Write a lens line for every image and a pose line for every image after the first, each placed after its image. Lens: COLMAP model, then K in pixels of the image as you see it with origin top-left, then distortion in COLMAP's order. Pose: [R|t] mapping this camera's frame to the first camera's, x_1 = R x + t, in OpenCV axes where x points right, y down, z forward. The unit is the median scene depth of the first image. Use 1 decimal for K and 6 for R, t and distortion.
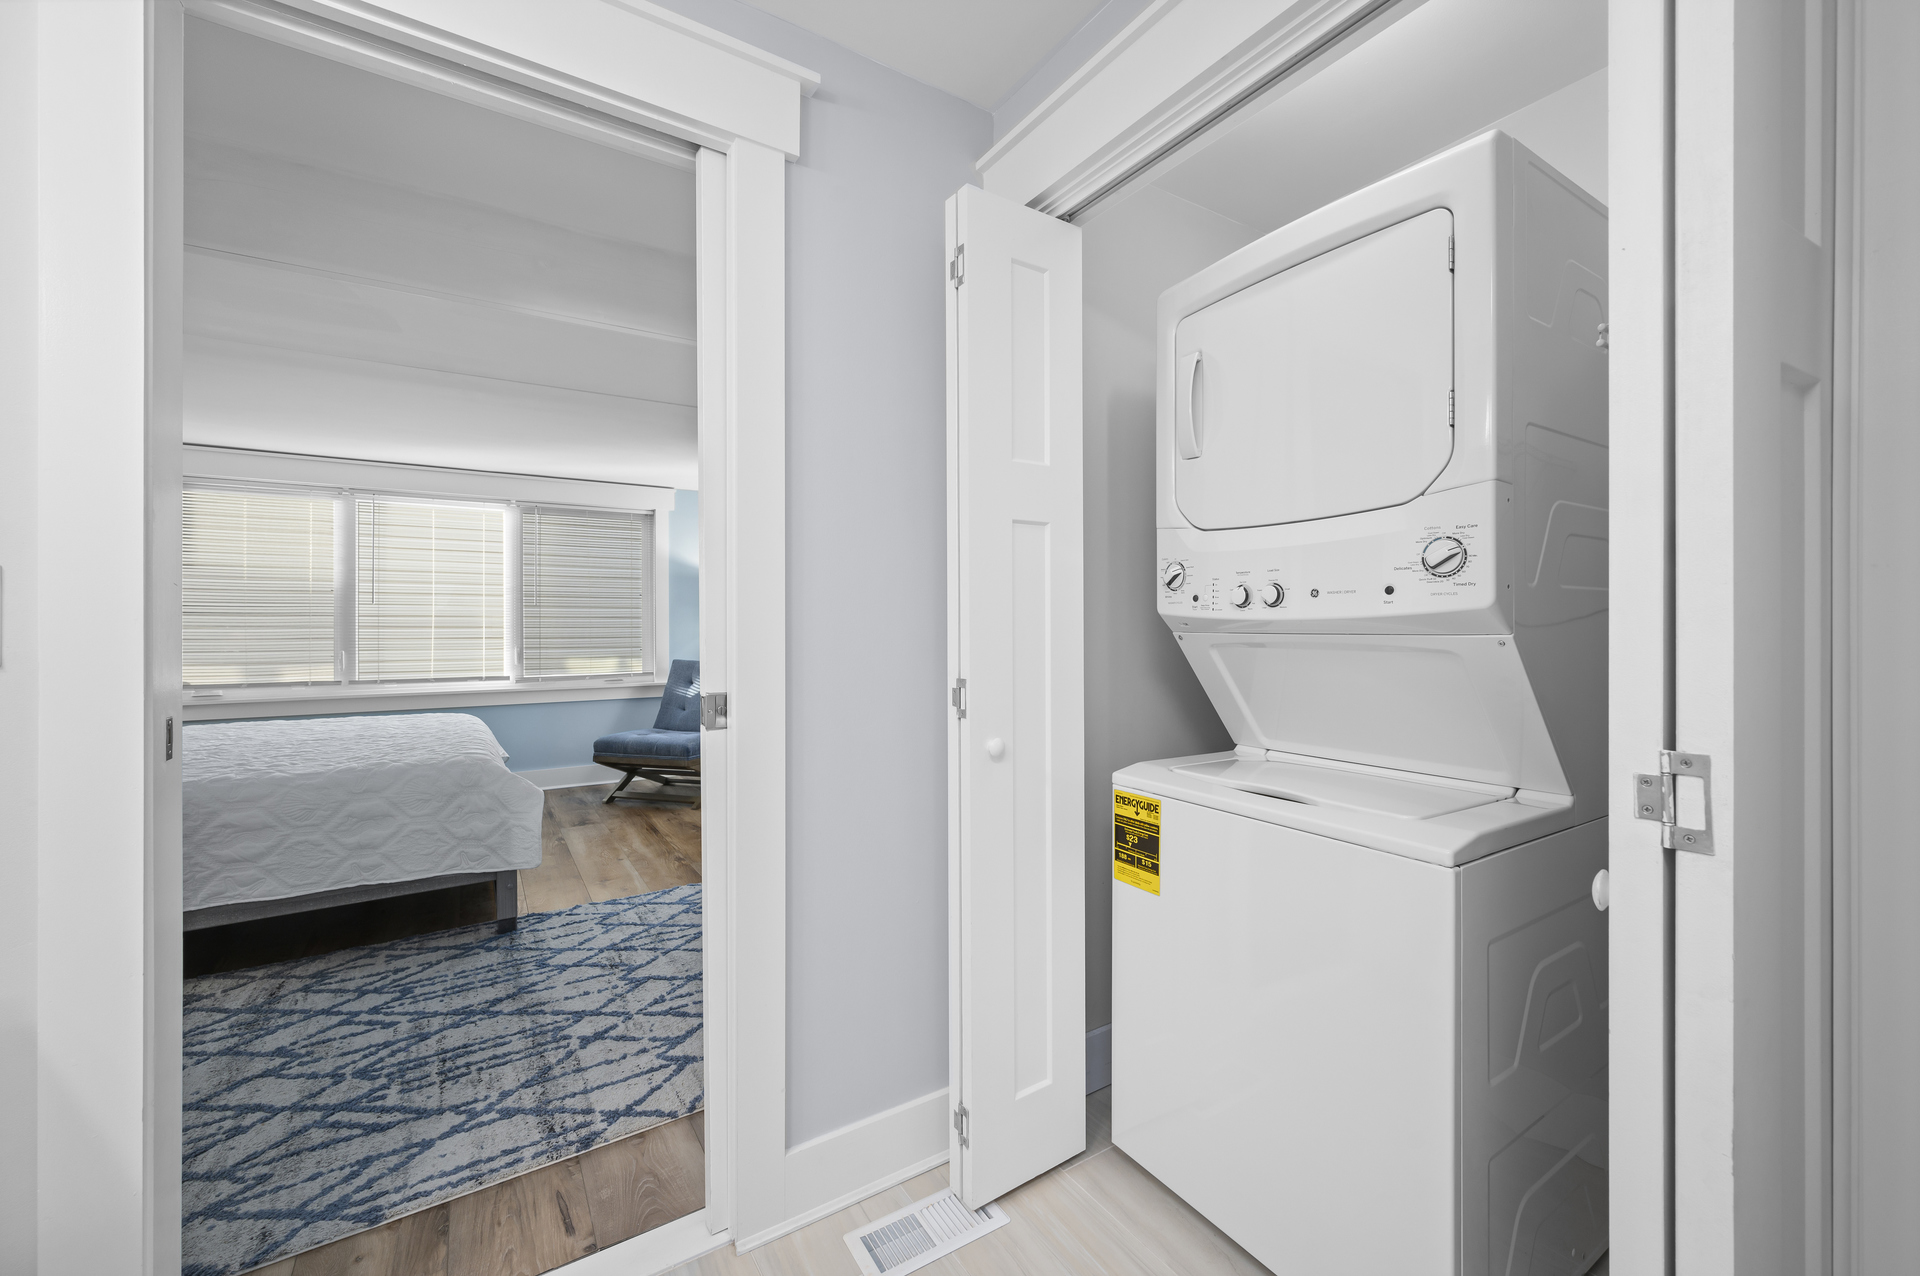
lens RADIAL K [[761.0, 0, 964.8], [0, 761.0, 627.0], [0, 0, 1]] dist [-0.001561, -0.000164]
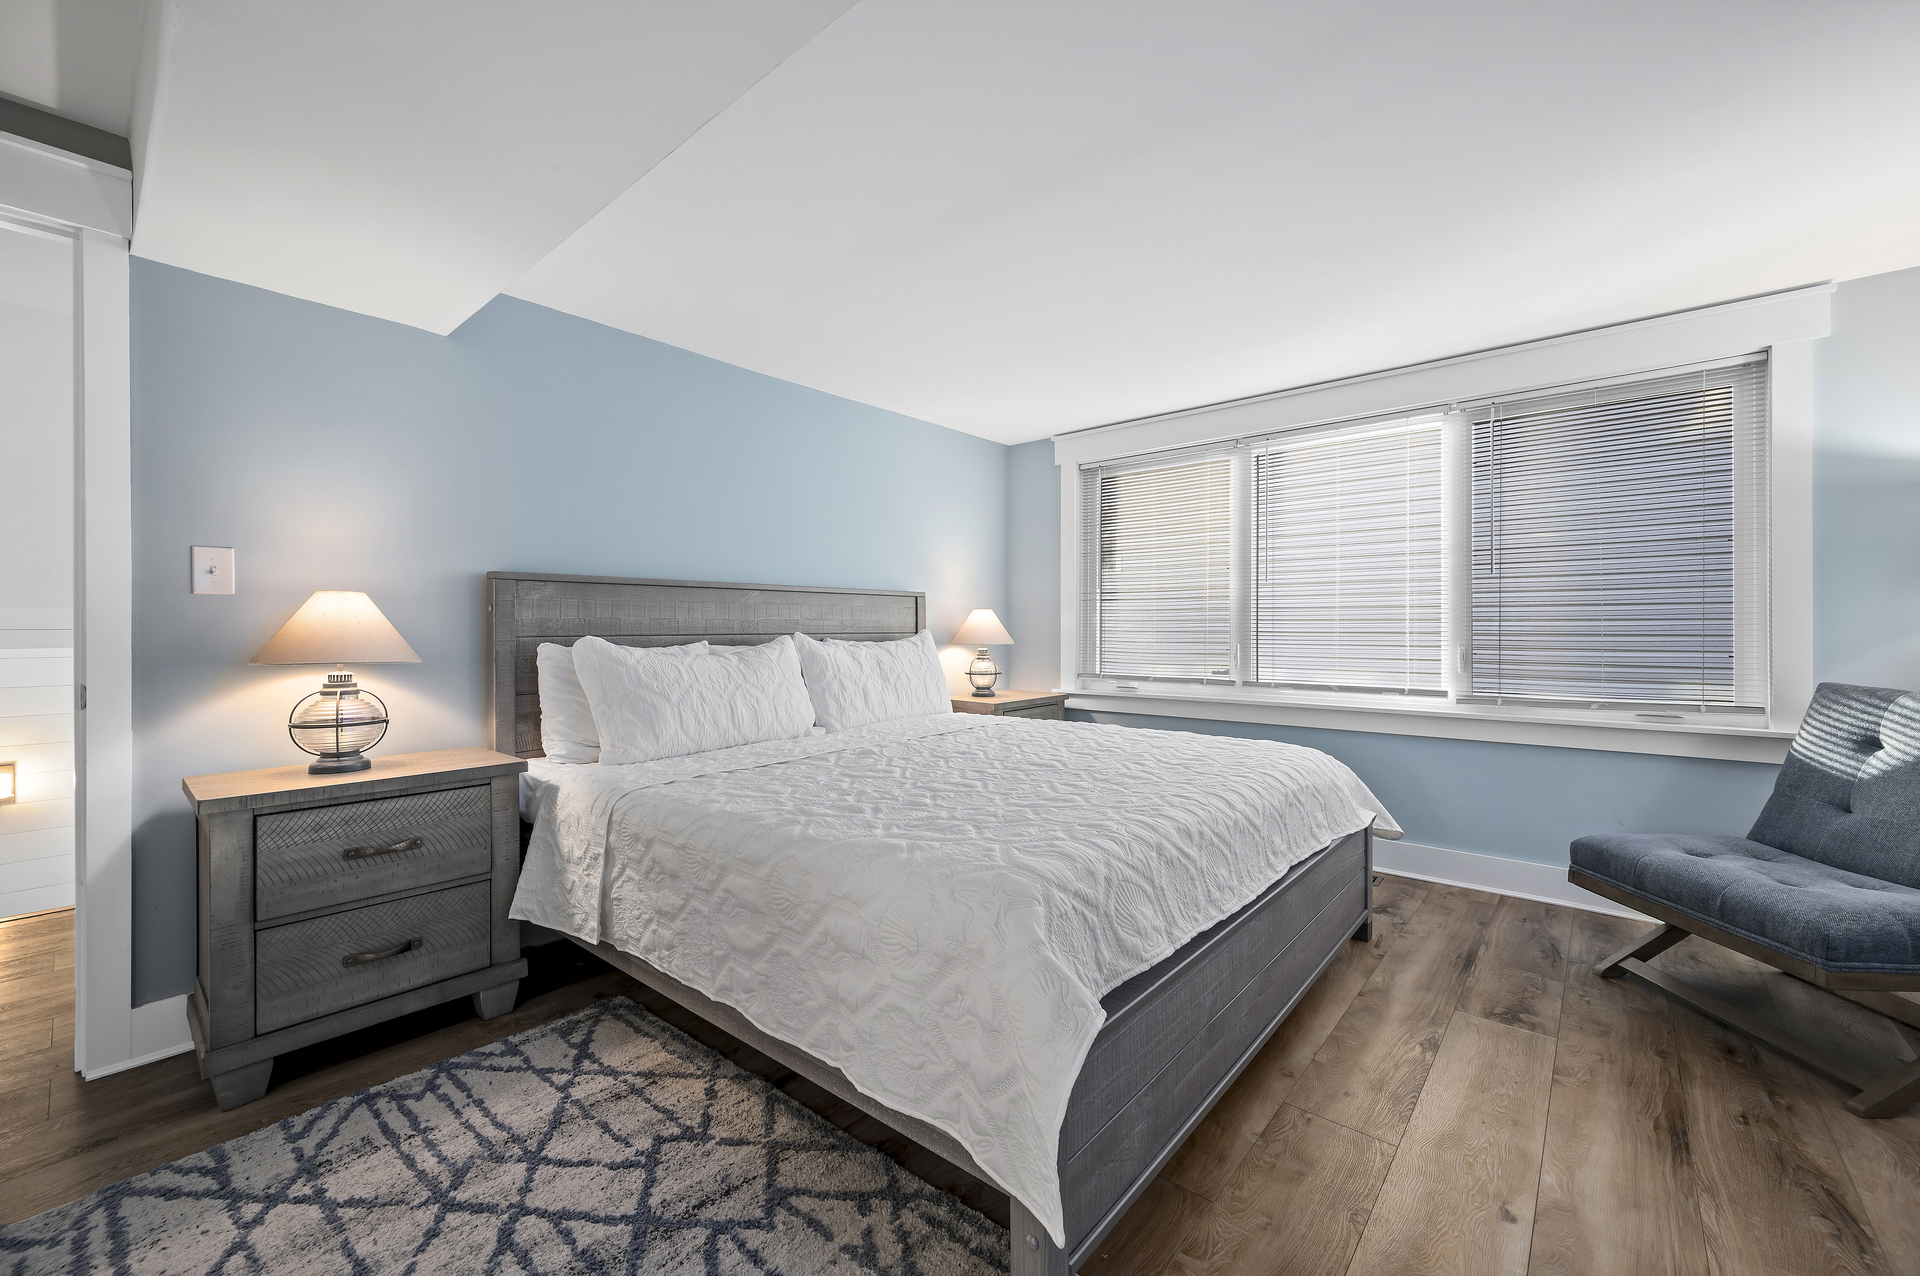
lens RADIAL K [[761.0, 0, 964.8], [0, 761.0, 627.0], [0, 0, 1]] dist [-0.001561, -0.000164]
pose [[0.285036, 0.000010, -0.958517, -0.298596], [0.000591, 1.000000, 0.000187, 0.030736], [0.958517, -0.000620, 0.285036, 1.103081]]
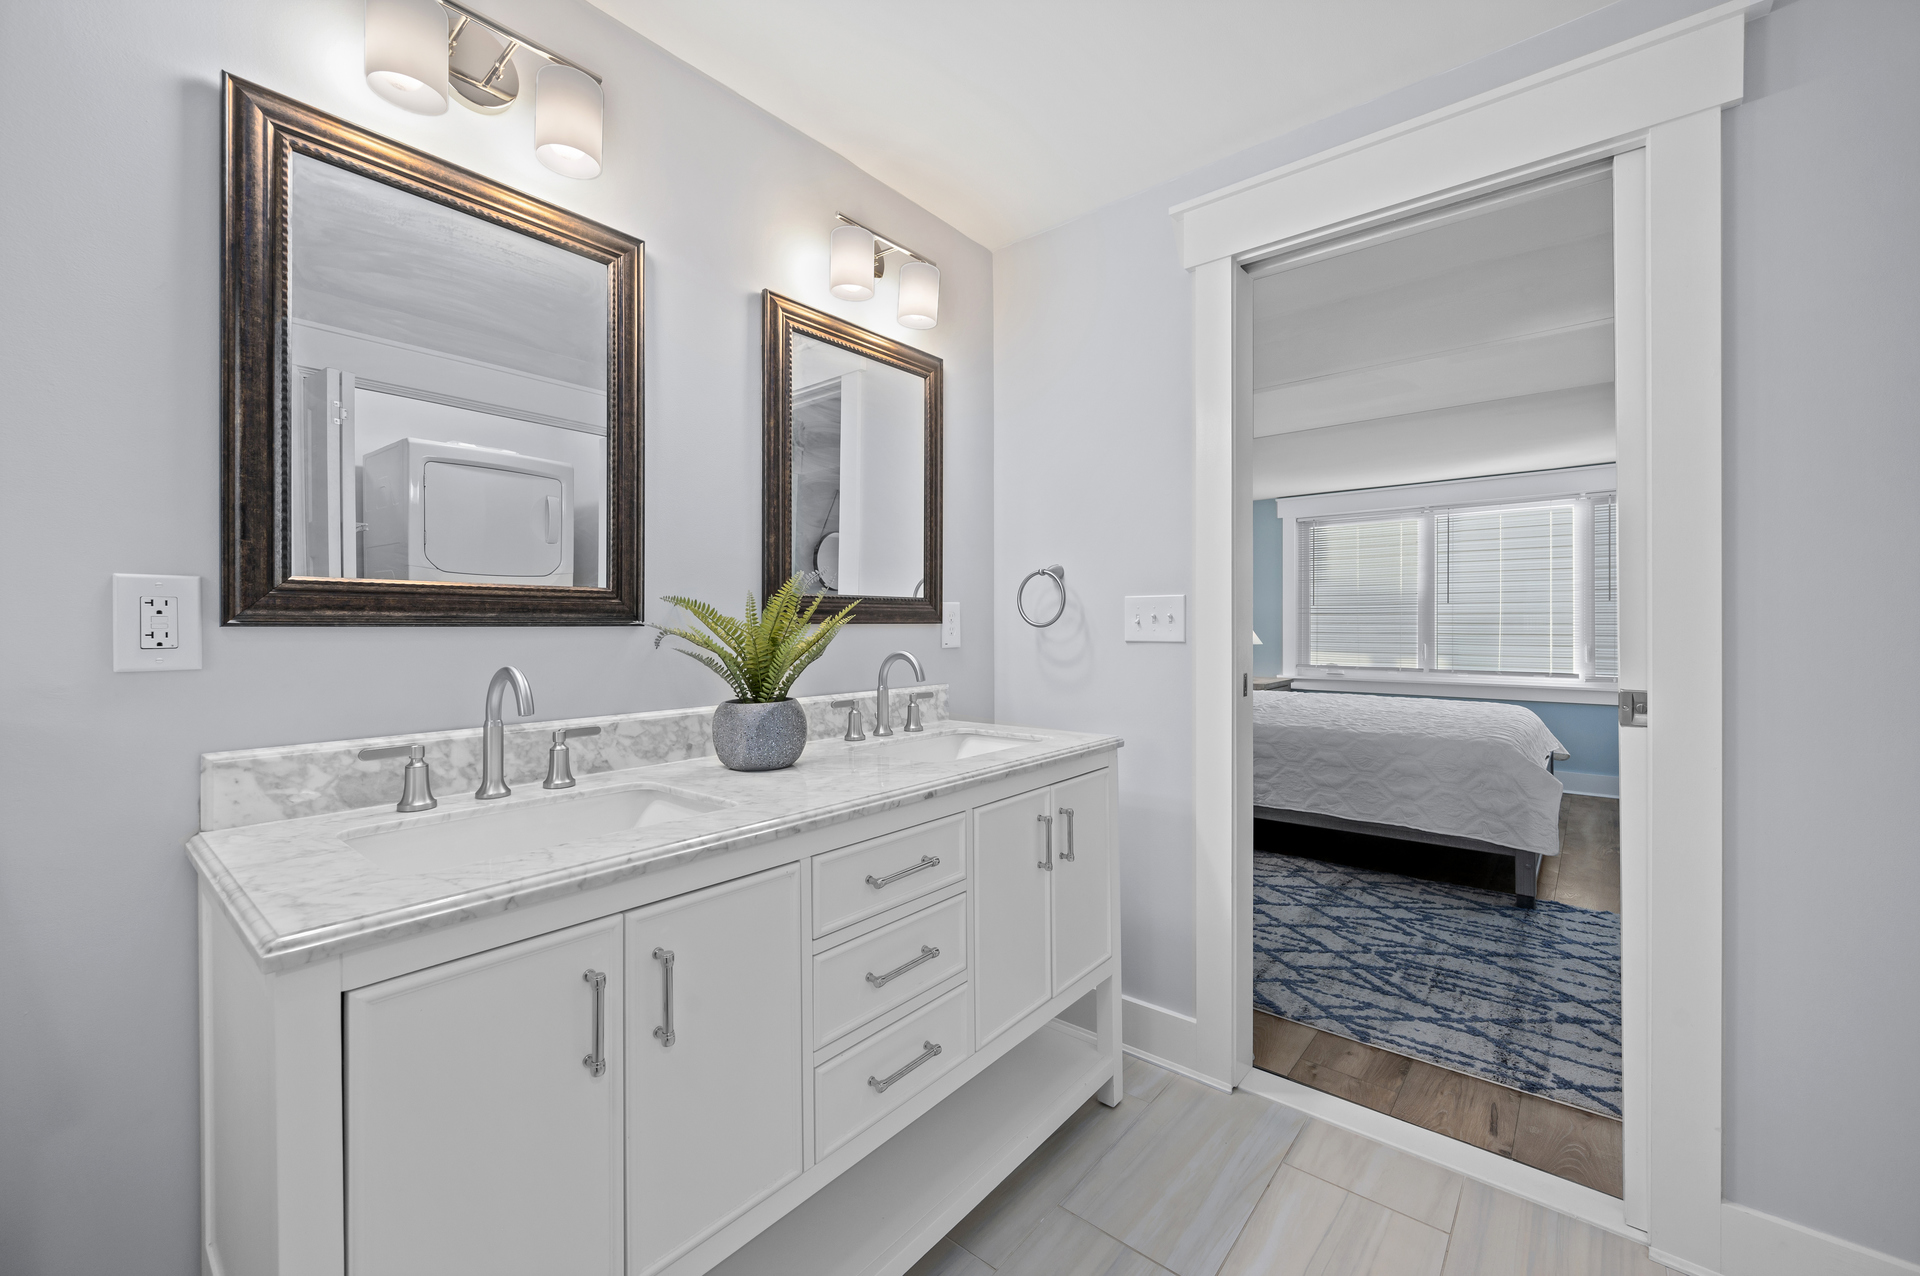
lens RADIAL K [[761.0, 0, 964.8], [0, 761.0, 627.0], [0, 0, 1]] dist [-0.001561, -0.000164]
pose [[0.293559, 0.003767, -0.955934, 0.246290], [0.000954, 0.999991, 0.004234, -0.000988], [0.955941, -0.002155, 0.293552, -0.091759]]
